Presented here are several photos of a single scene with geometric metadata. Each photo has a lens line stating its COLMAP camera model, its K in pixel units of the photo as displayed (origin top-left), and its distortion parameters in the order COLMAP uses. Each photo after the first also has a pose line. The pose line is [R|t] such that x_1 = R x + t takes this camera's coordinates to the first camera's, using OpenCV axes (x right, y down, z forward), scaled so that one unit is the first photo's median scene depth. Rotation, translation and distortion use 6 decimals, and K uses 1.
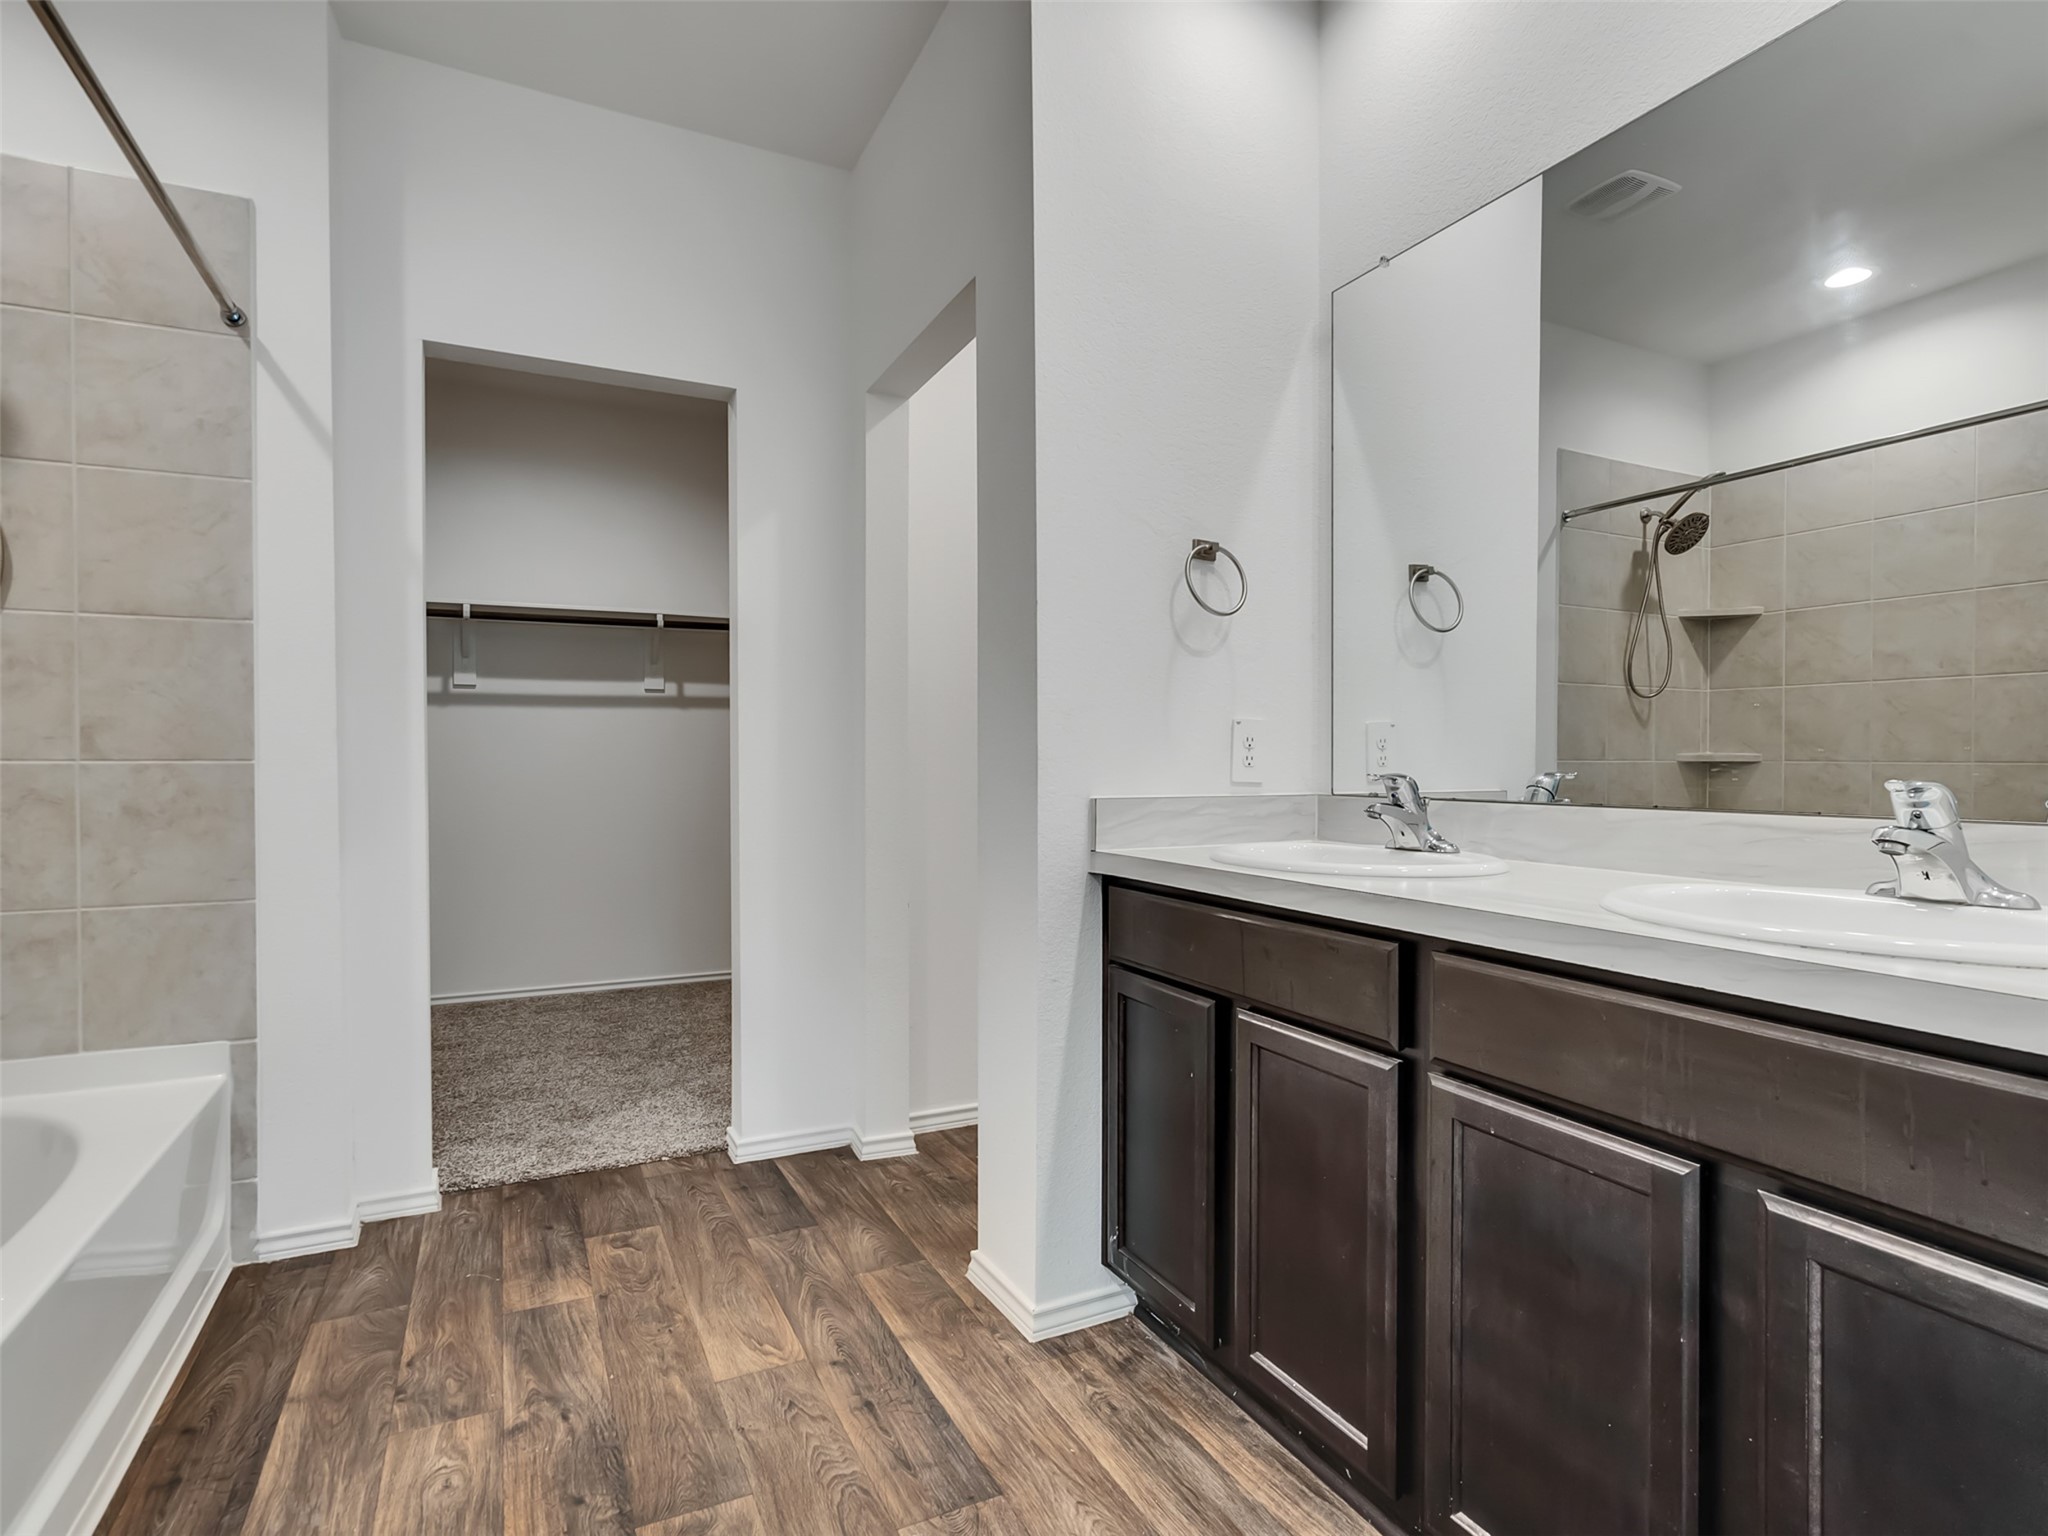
lens RADIAL K [[1037.8, 0, 1010.8], [0, 1037.8, 772.5], [0, 0, 1]] dist [-0.000724, 0.000692]
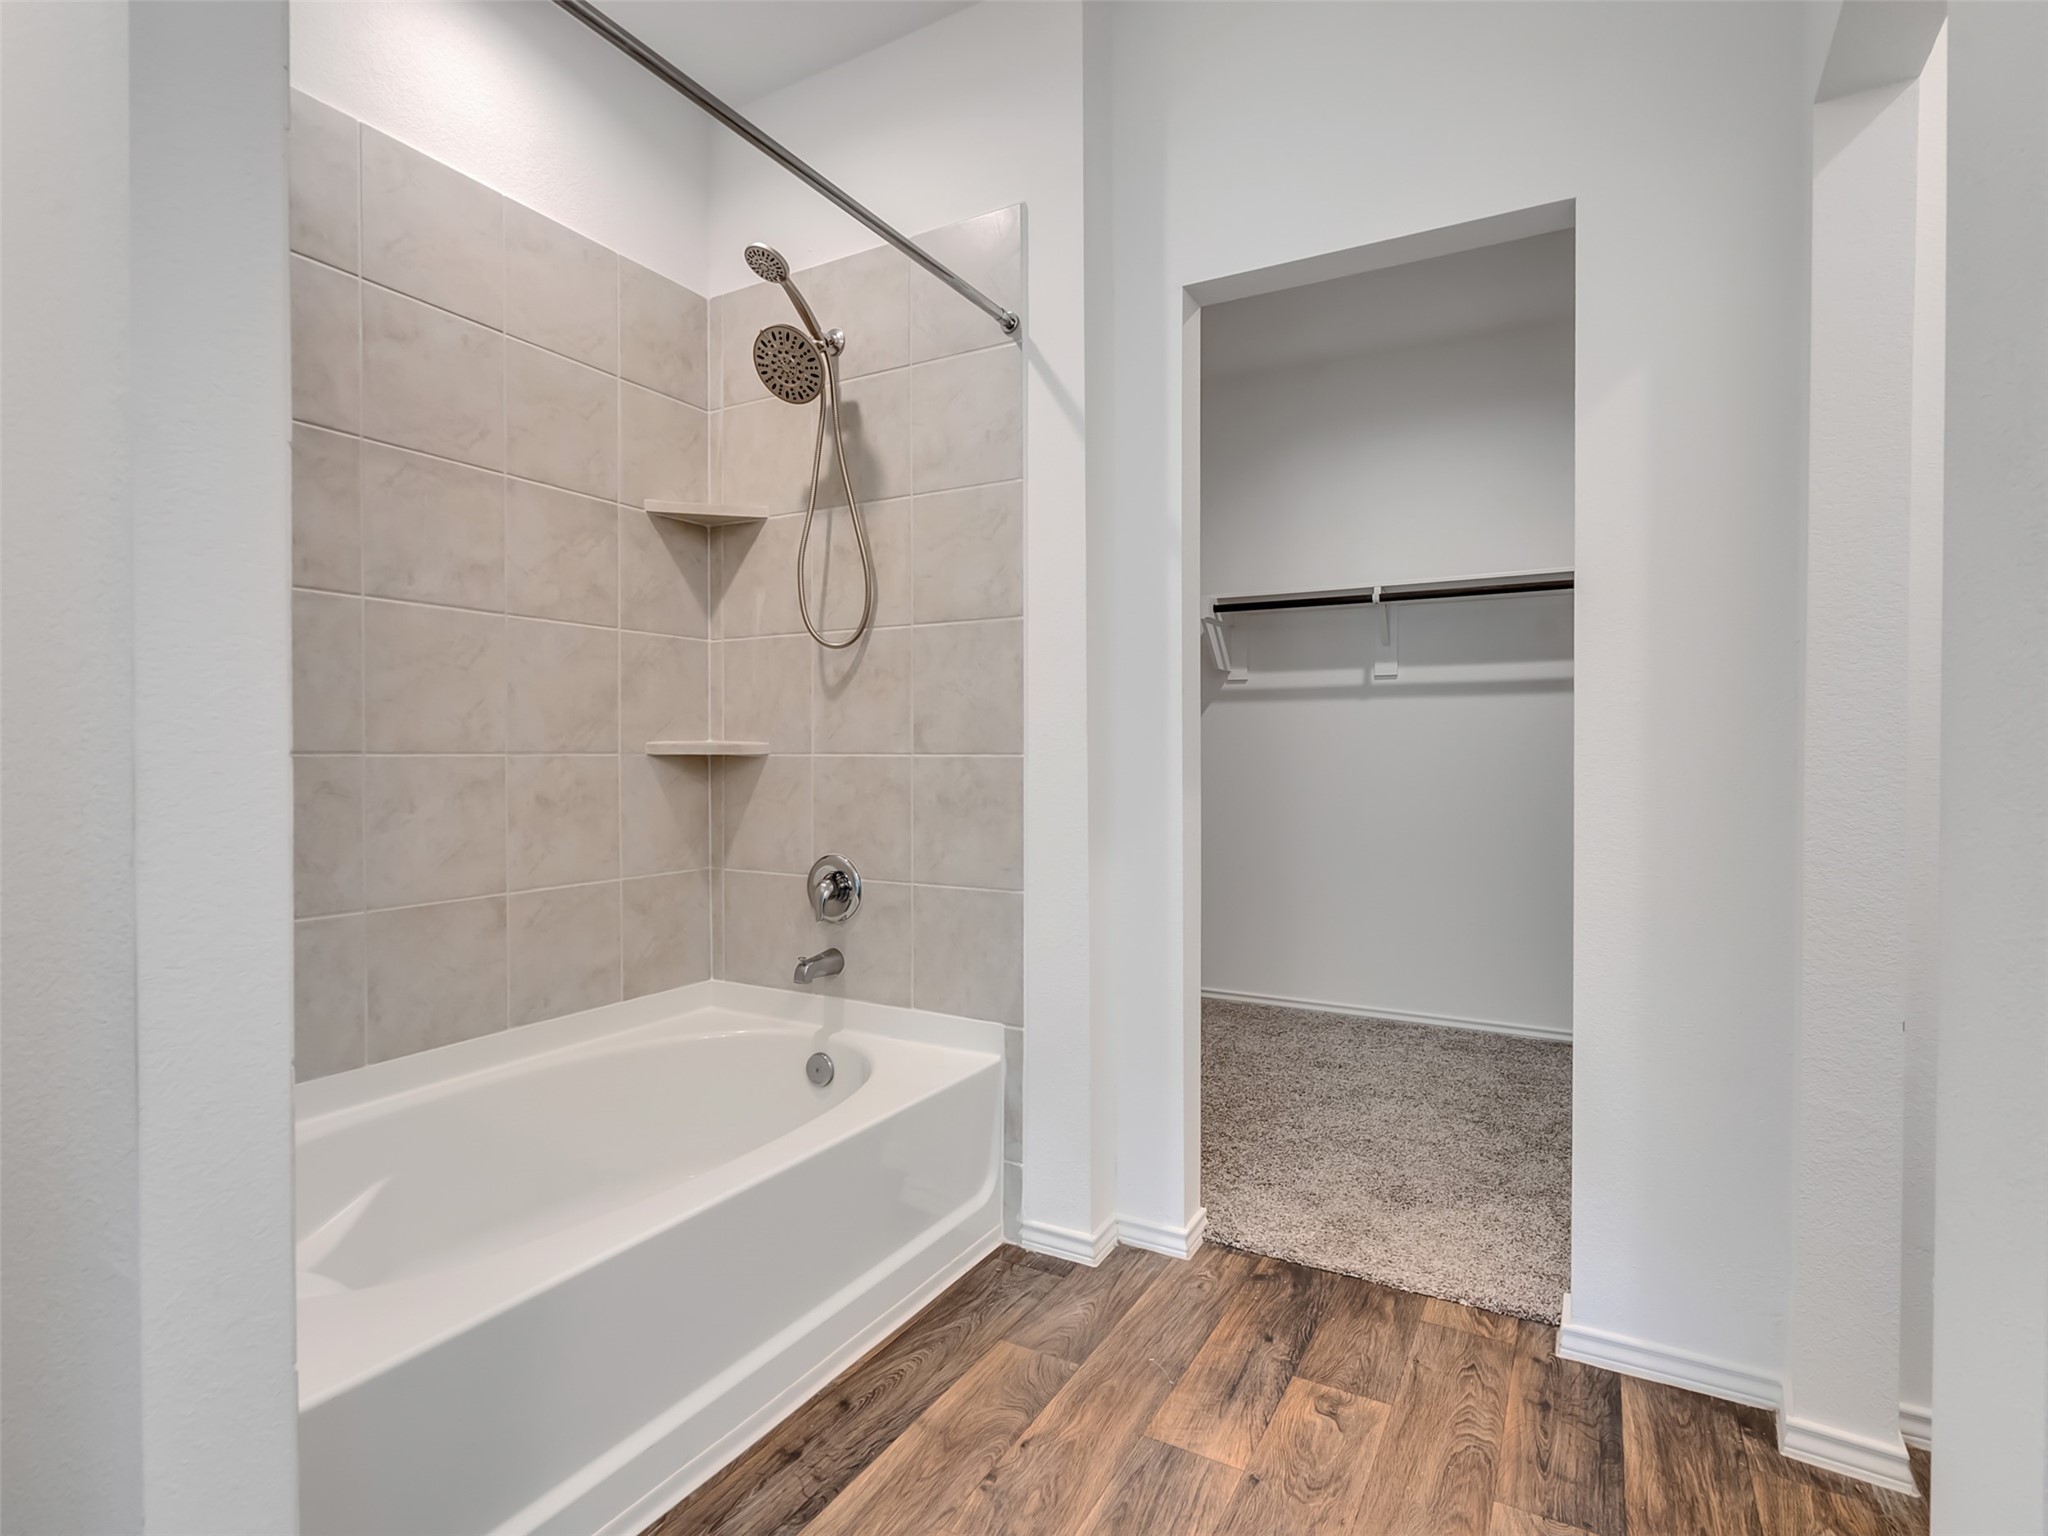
lens RADIAL K [[1037.8, 0, 1028.6], [0, 1037.8, 771.8], [0, 0, 1]] dist [-0.000724, 0.000692]
pose [[0.565924, 0.013242, -0.824351, 0.106709], [-0.013568, 0.999885, 0.006747, -0.001088], [0.824345, 0.007366, 0.566039, 0.400855]]
